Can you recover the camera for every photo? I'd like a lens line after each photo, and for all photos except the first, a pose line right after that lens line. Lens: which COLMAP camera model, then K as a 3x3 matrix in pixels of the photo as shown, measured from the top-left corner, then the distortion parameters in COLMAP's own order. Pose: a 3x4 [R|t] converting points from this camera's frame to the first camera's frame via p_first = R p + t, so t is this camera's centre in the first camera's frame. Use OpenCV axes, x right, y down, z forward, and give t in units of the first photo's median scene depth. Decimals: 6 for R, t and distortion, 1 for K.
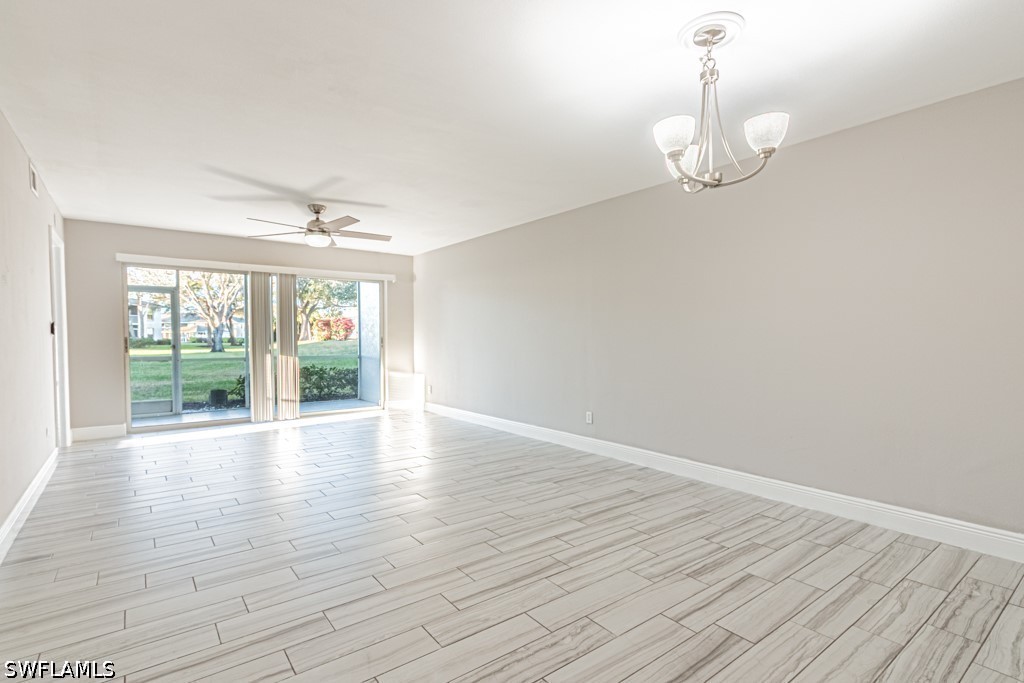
lens RADIAL K [[478.2, 0, 515.2], [0, 478.2, 339.0], [0, 0, 1]] dist [0.000784, 0.000072]
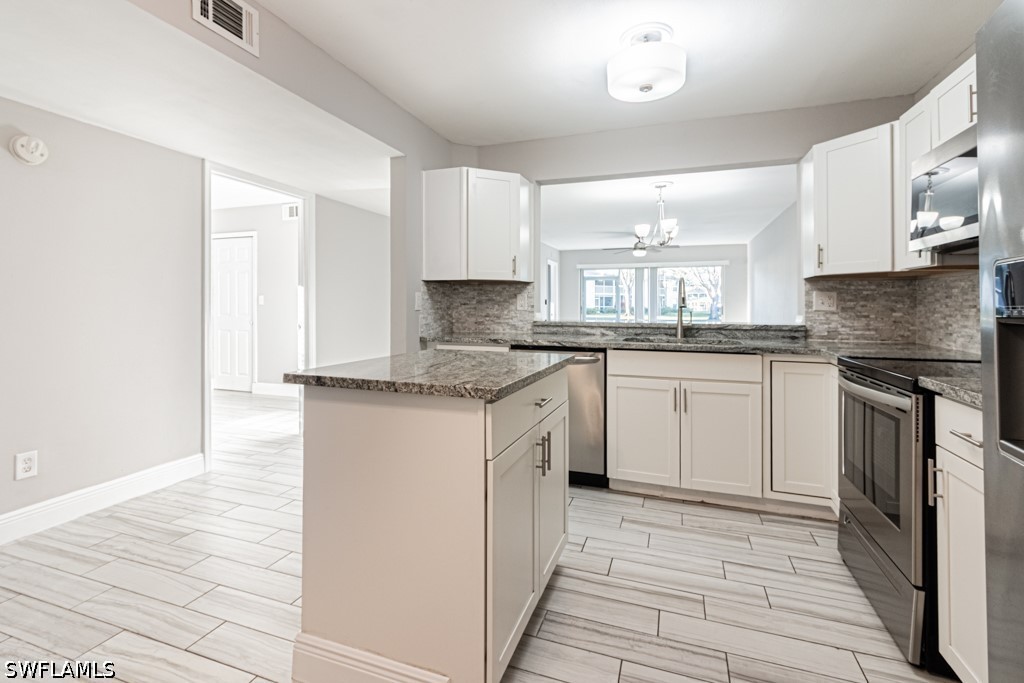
lens RADIAL K [[499.0, 0, 510.0], [0, 499.0, 319.8], [0, 0, 1]] dist [-0.002191, -0.000565]
pose [[0.547593, 0.017328, -0.836566, 0.428977], [0.002271, 0.999751, 0.022195, 0.000269], [0.836742, -0.014054, 0.547417, -0.209360]]
